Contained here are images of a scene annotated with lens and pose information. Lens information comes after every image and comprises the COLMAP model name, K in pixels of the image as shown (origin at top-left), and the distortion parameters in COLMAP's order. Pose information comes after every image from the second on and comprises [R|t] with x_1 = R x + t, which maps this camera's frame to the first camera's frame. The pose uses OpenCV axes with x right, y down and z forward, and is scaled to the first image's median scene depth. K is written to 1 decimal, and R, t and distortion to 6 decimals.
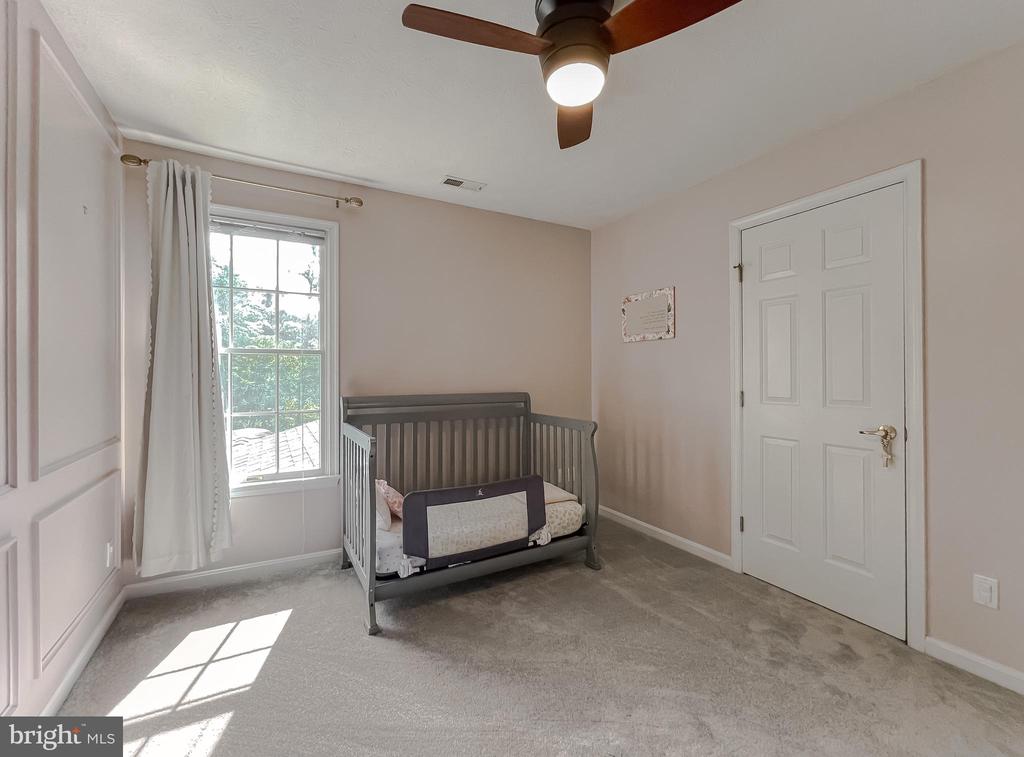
lens RADIAL K [[426.0, 0, 512.0], [0, 426.0, 378.5], [0, 0, 1]] dist [-0.000062, 0.000042]
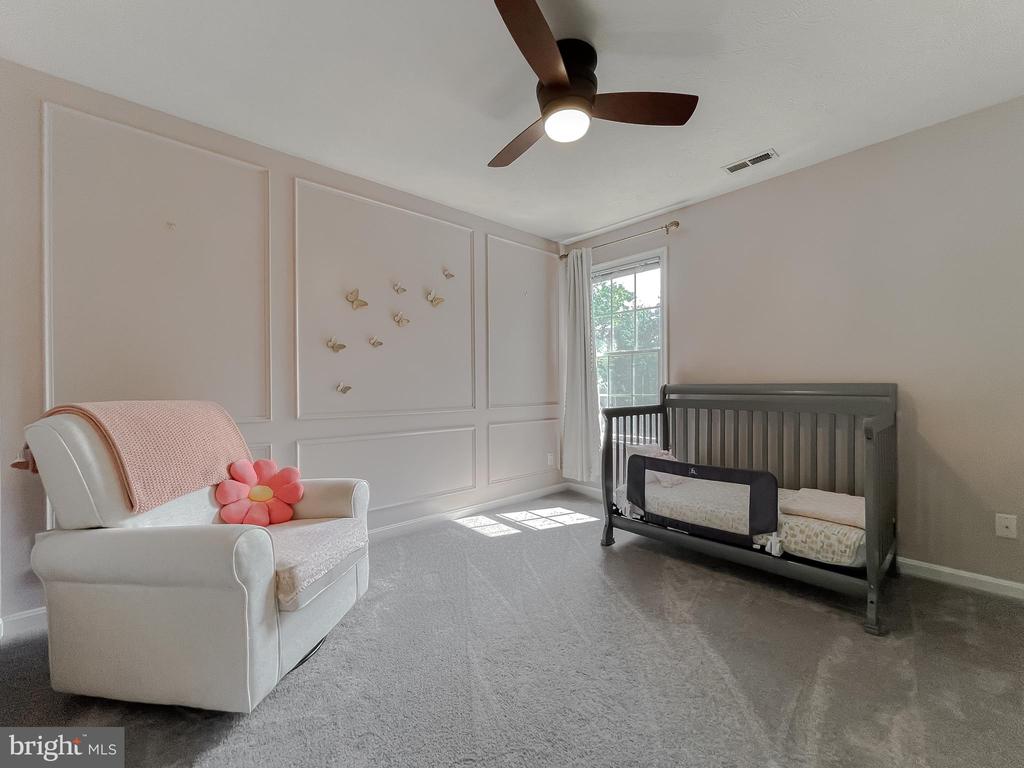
lens RADIAL K [[432.3, 0, 512.0], [0, 432.3, 384.0], [0, 0, 1]] dist [0.000984, 0.000165]
pose [[0.225994, -0.001337, -0.974128, 0.857839], [-0.000530, 0.999999, -0.001495, 0.052079], [0.974129, 0.000854, 0.225993, 0.311810]]
